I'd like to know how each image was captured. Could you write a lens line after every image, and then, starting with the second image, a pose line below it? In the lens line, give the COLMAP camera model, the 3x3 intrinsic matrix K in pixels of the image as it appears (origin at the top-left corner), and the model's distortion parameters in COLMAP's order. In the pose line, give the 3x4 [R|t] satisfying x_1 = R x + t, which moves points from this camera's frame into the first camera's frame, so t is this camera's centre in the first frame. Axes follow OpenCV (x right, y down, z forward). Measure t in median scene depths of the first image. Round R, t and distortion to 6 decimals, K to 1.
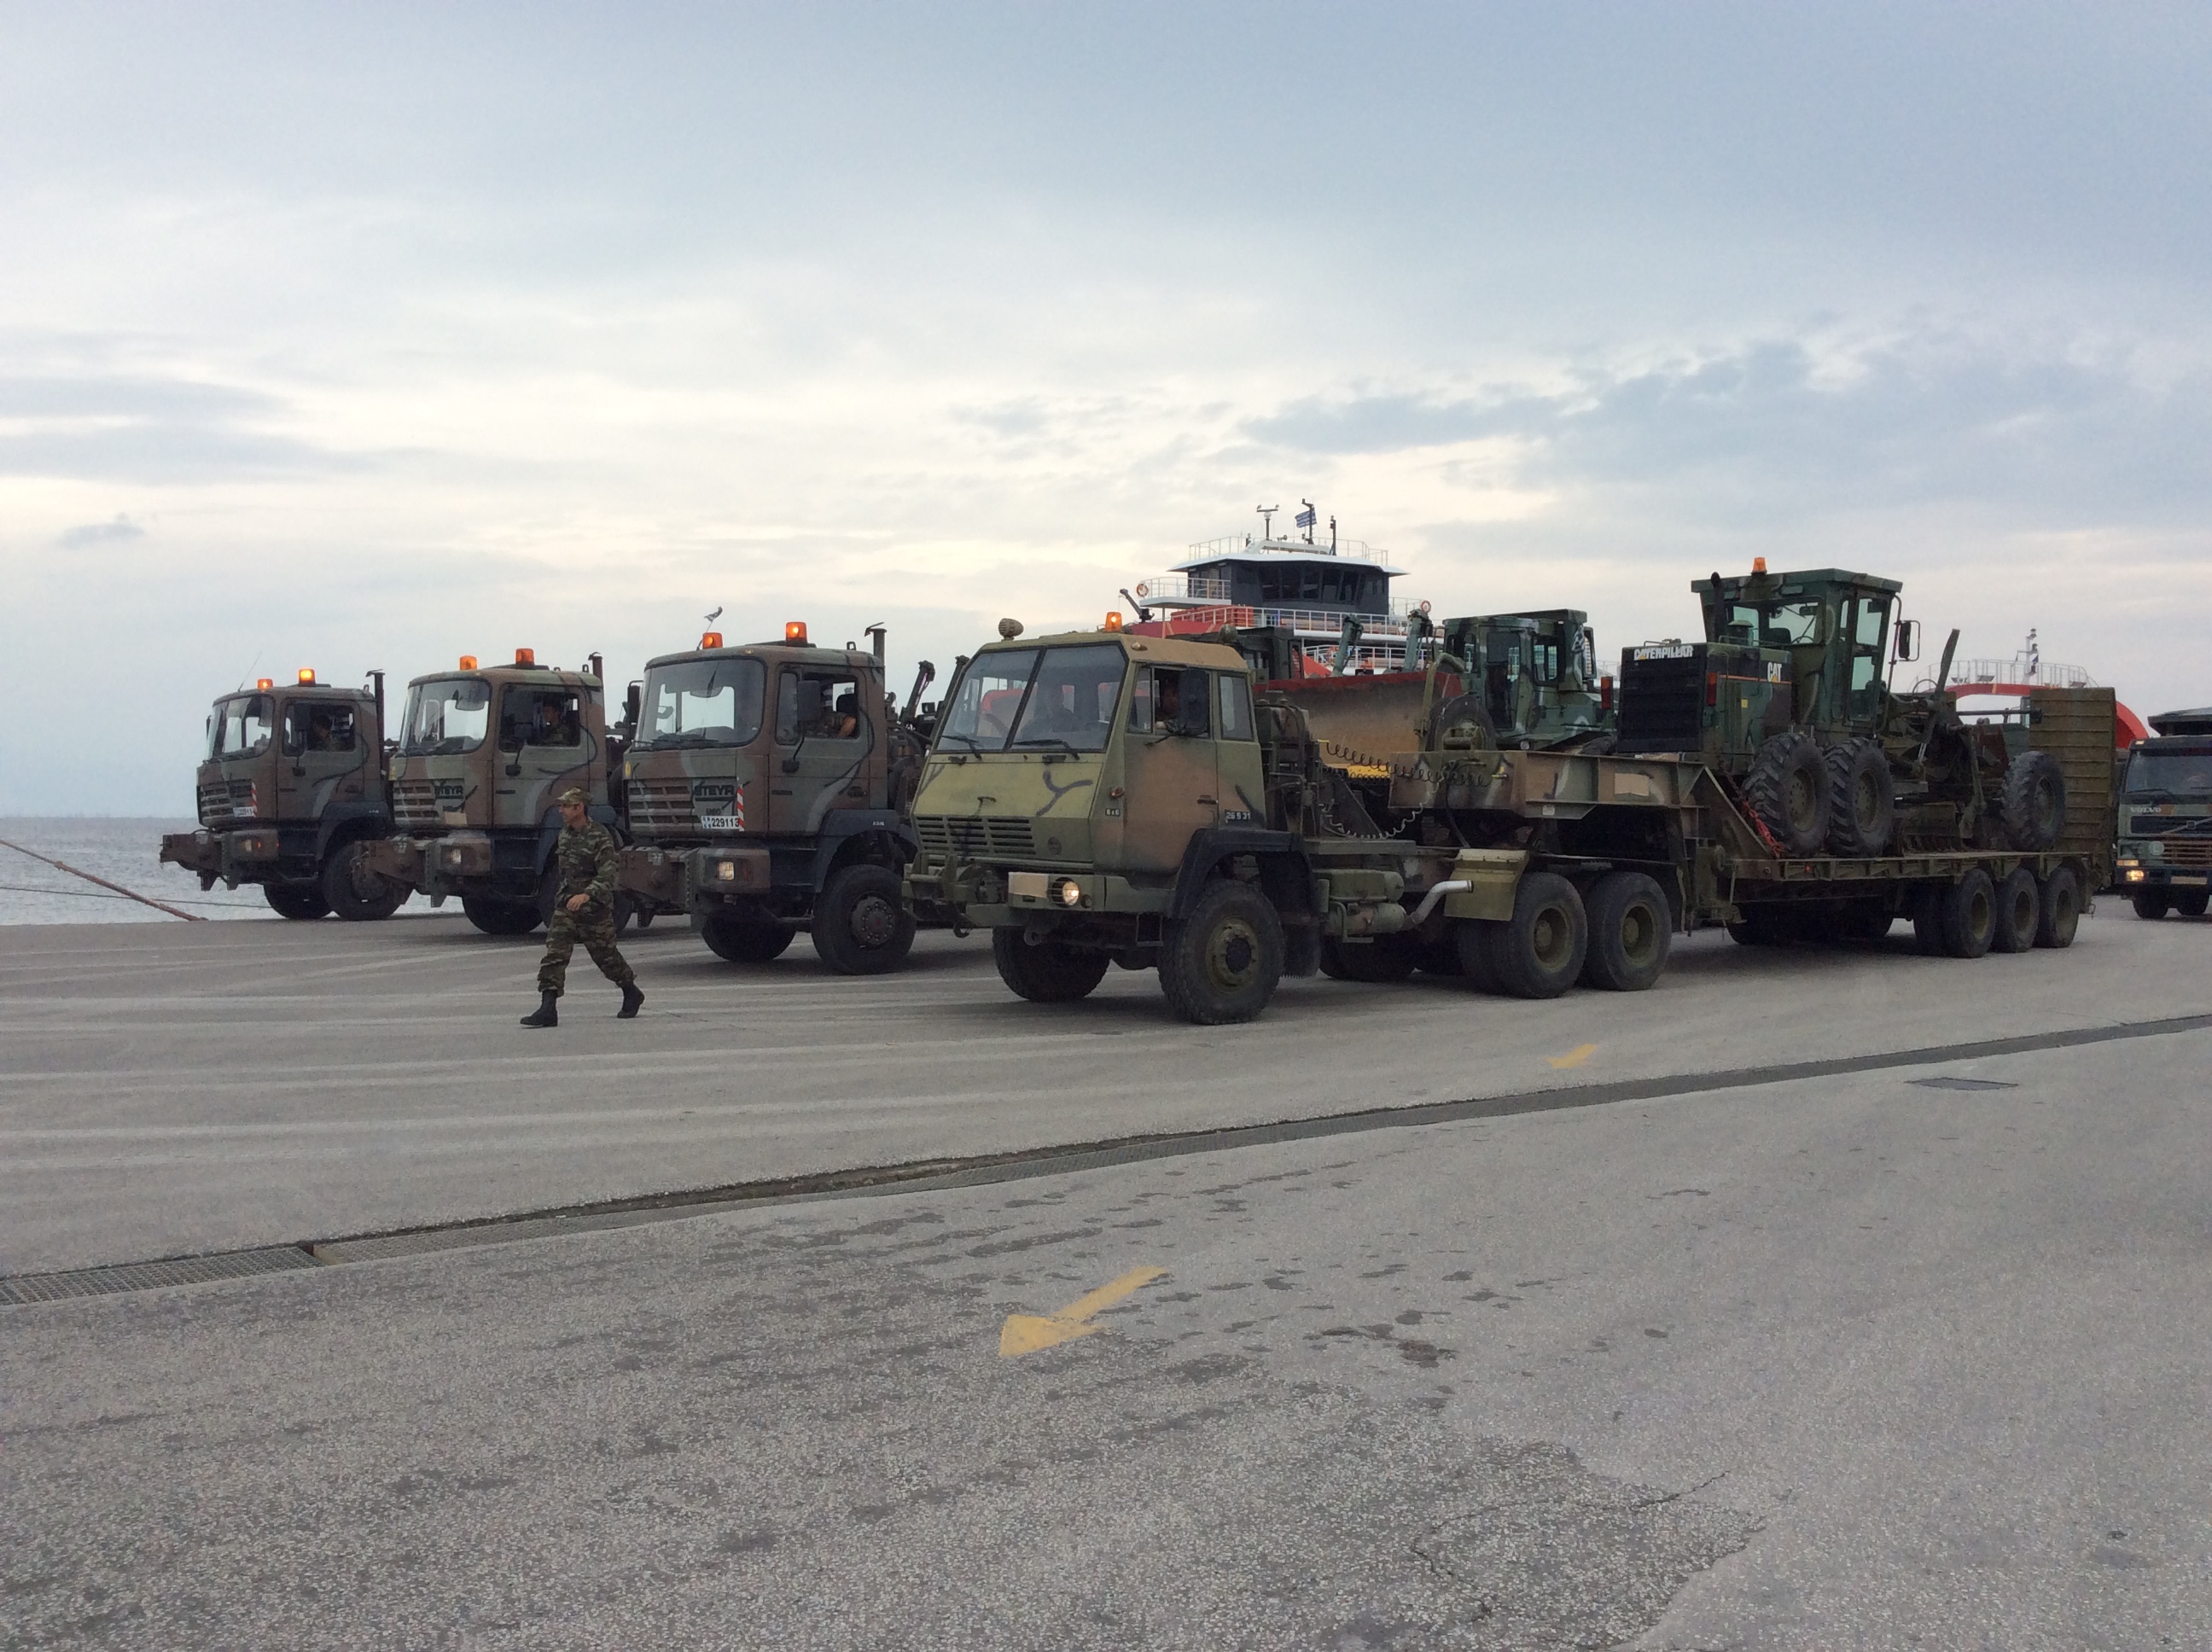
lens RADIAL K [[2042.5, 0, 1106.0], [0, 2042.5, 826.0], [0, 0, 1]] dist [0.169366, -0.358137]
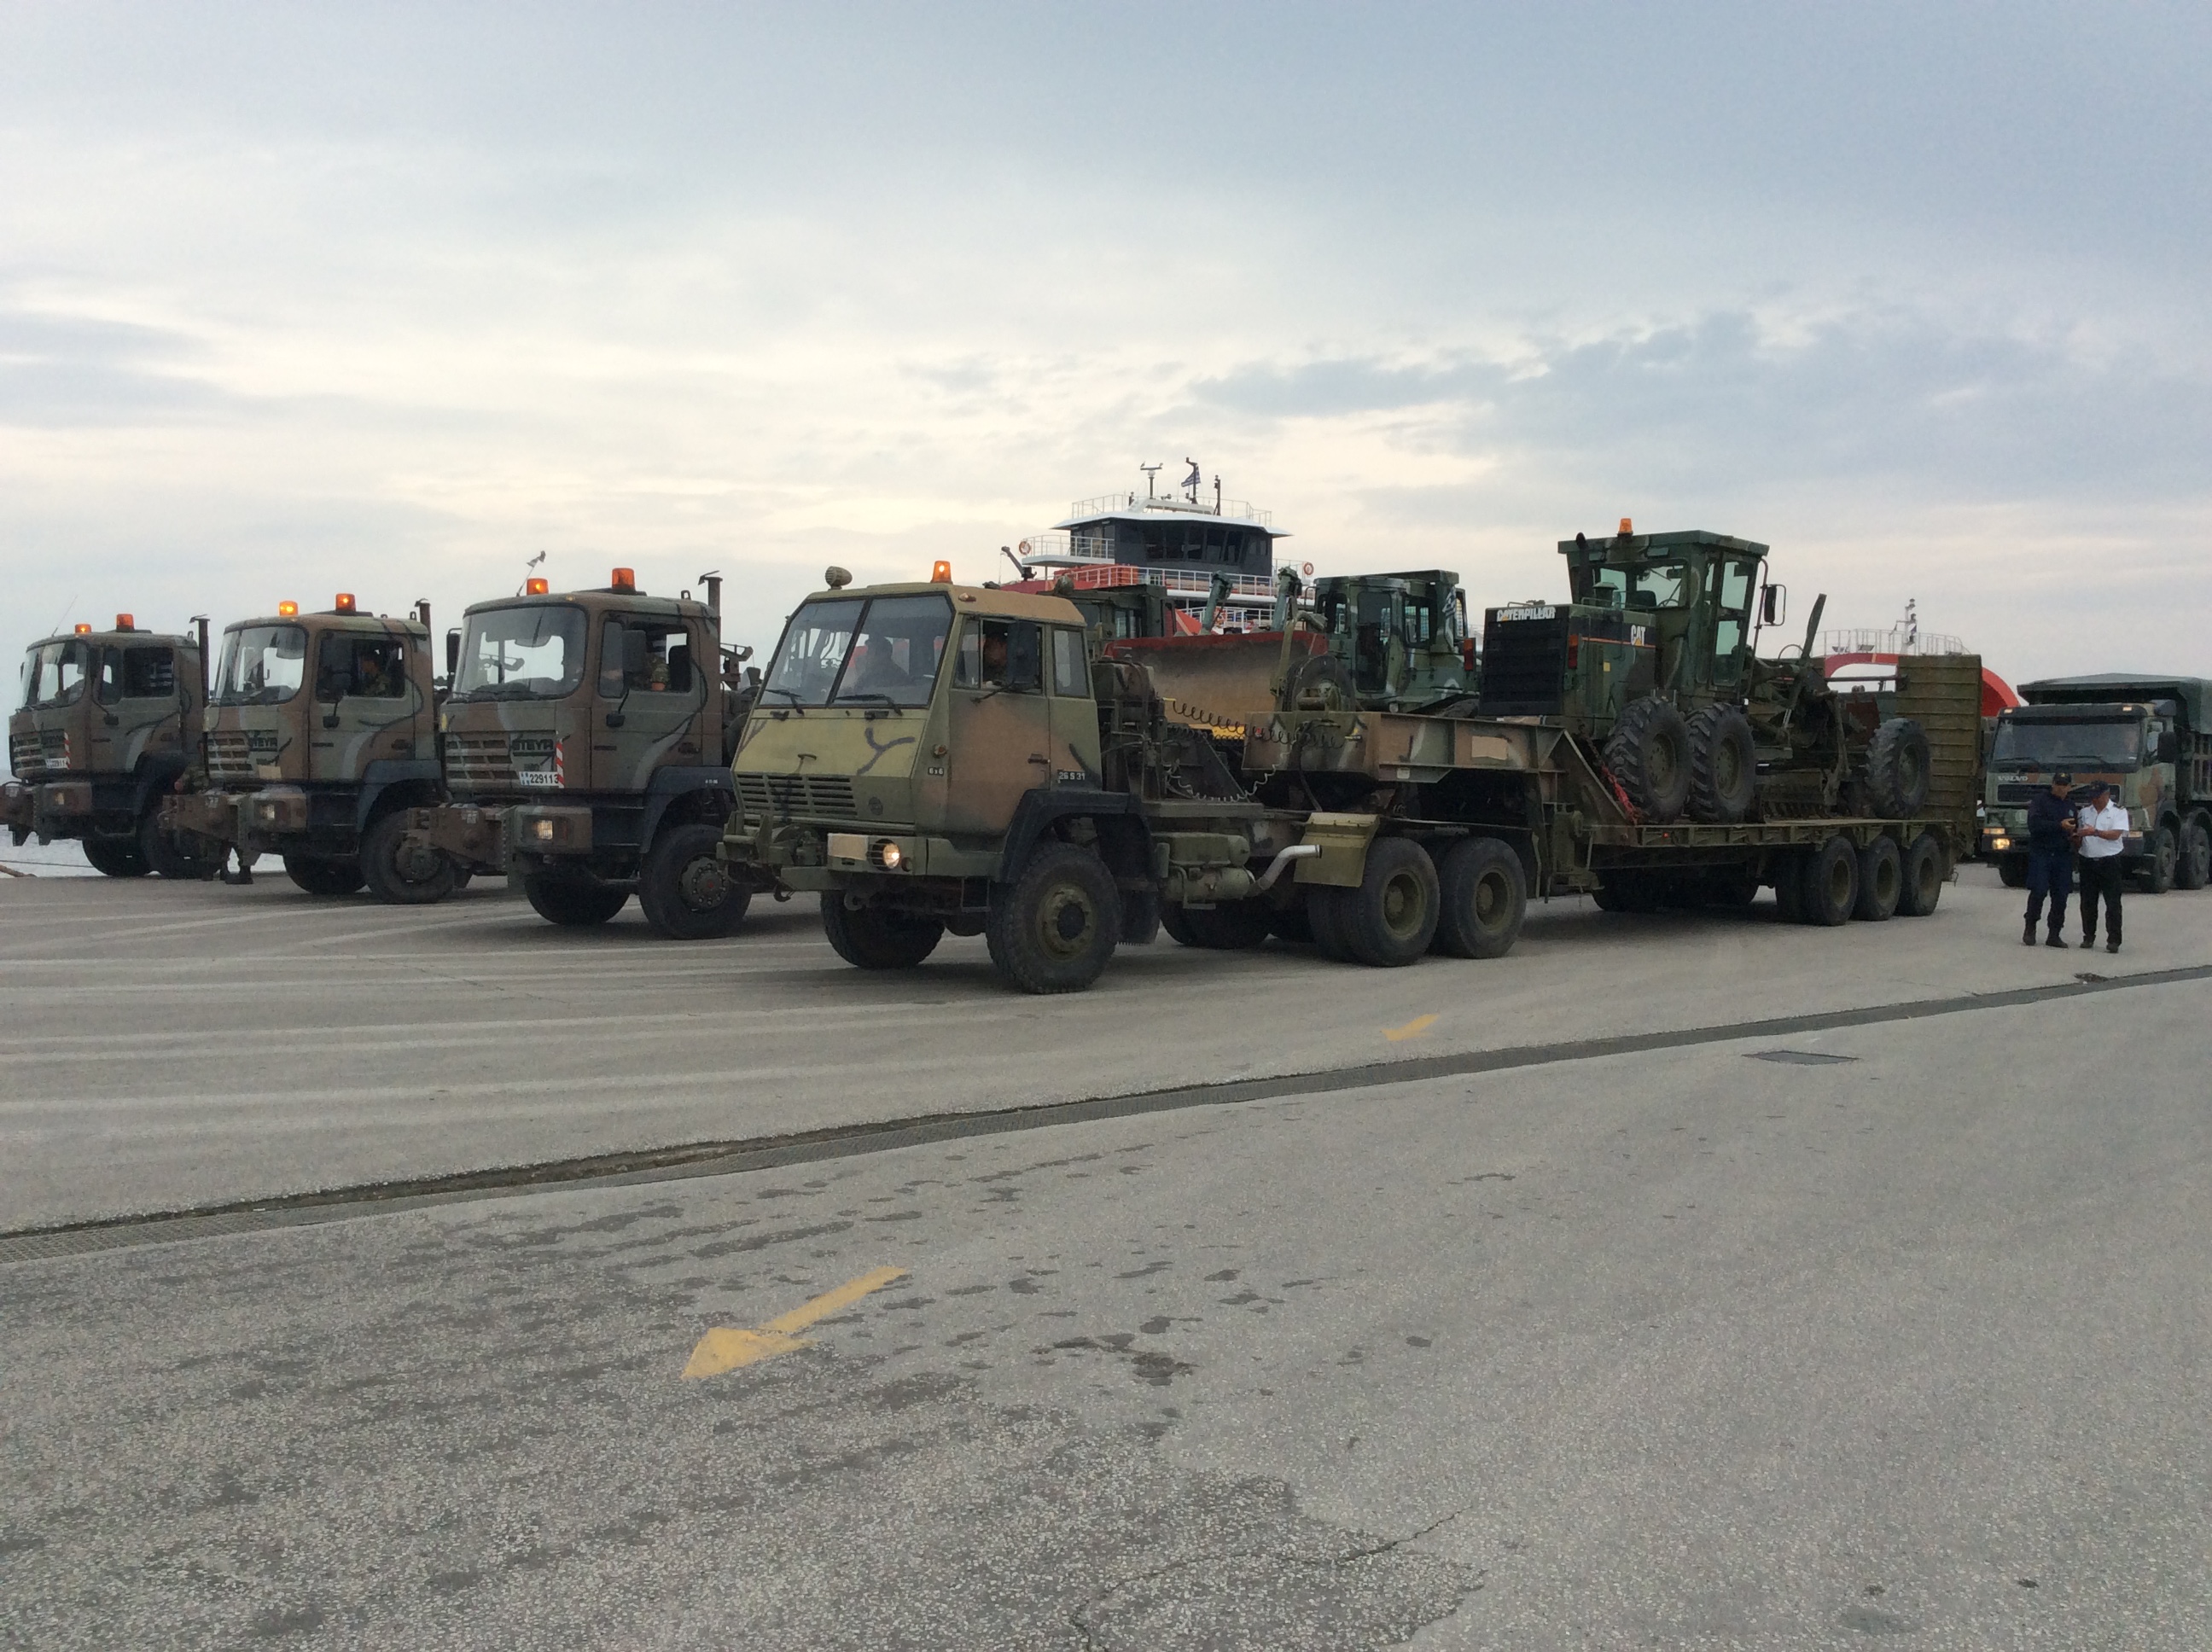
lens RADIAL K [[2042.5, 0, 1106.0], [0, 2042.5, 826.0], [0, 0, 1]] dist [0.169366, -0.358137]
pose [[0.998896, 0.007206, 0.046413, 0.030061], [-0.008071, 0.999797, 0.018464, 0.000413], [-0.046271, -0.018818, 0.998752, 0.035907]]
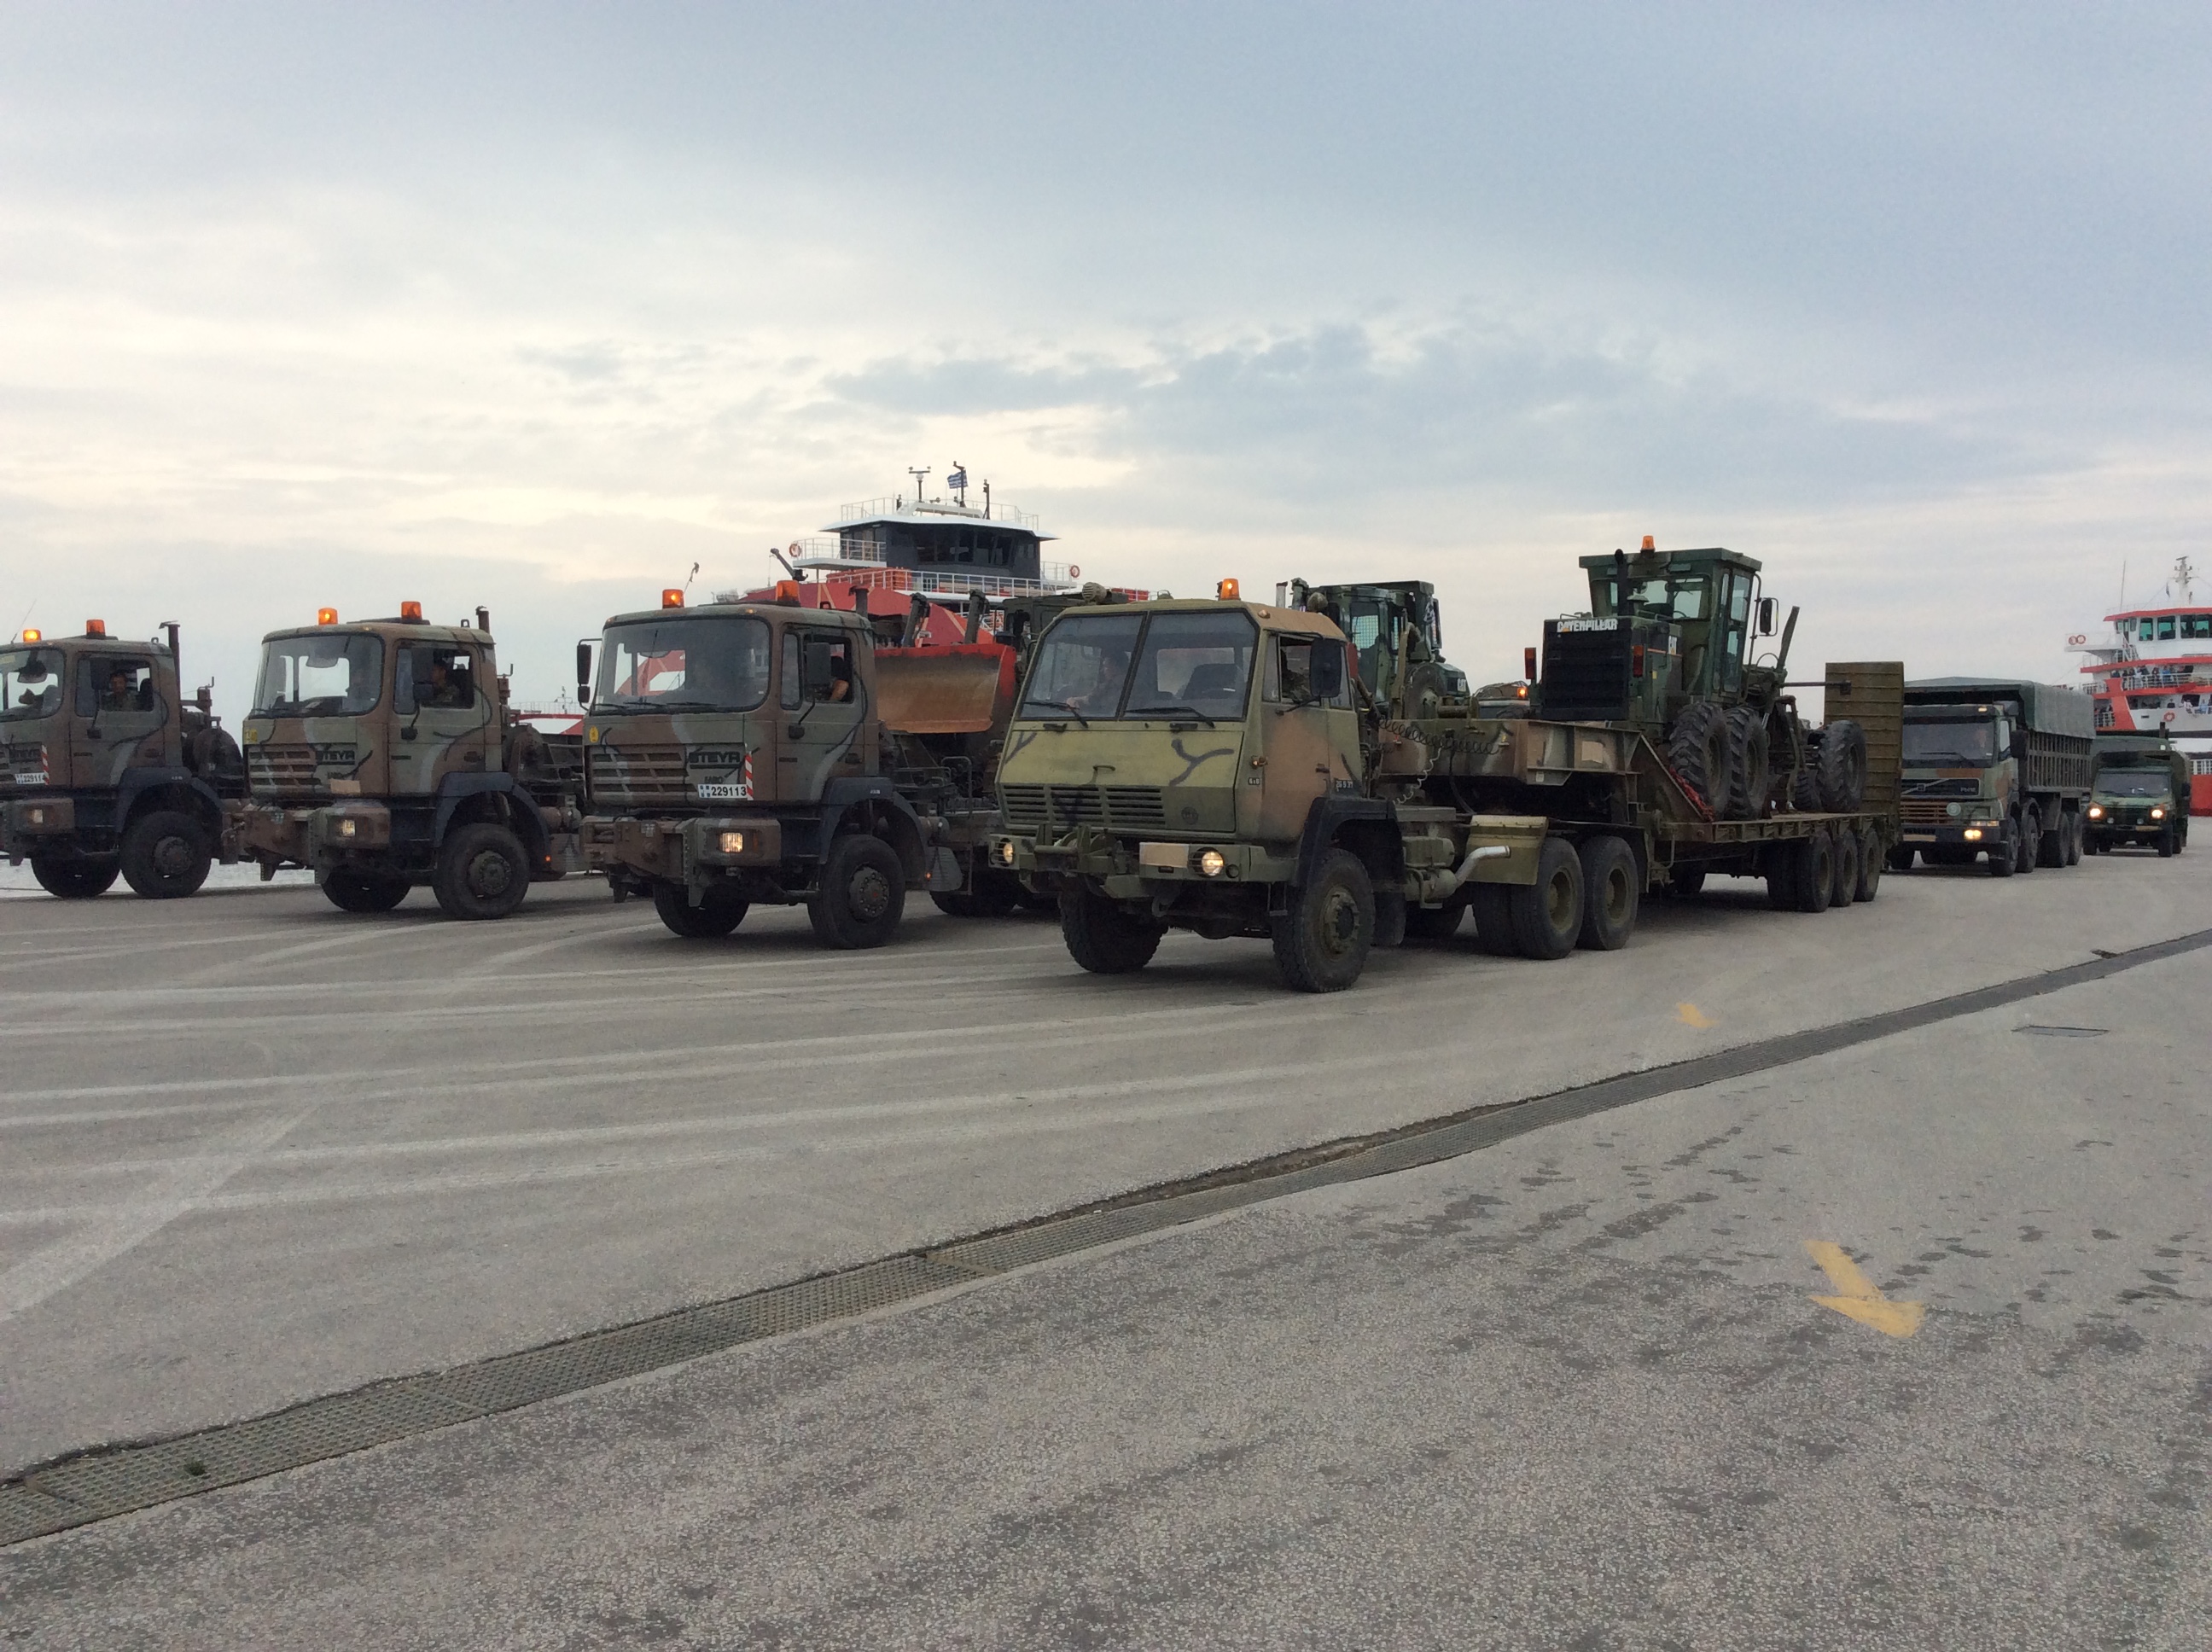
lens RADIAL K [[2042.5, 0, 1106.0], [0, 2042.5, 826.0], [0, 0, 1]] dist [0.169366, -0.358137]
pose [[0.977242, -0.006352, 0.212031, -0.219248], [0.002446, 0.999823, 0.018679, -0.002971], [-0.212112, -0.017735, 0.977084, 0.036763]]
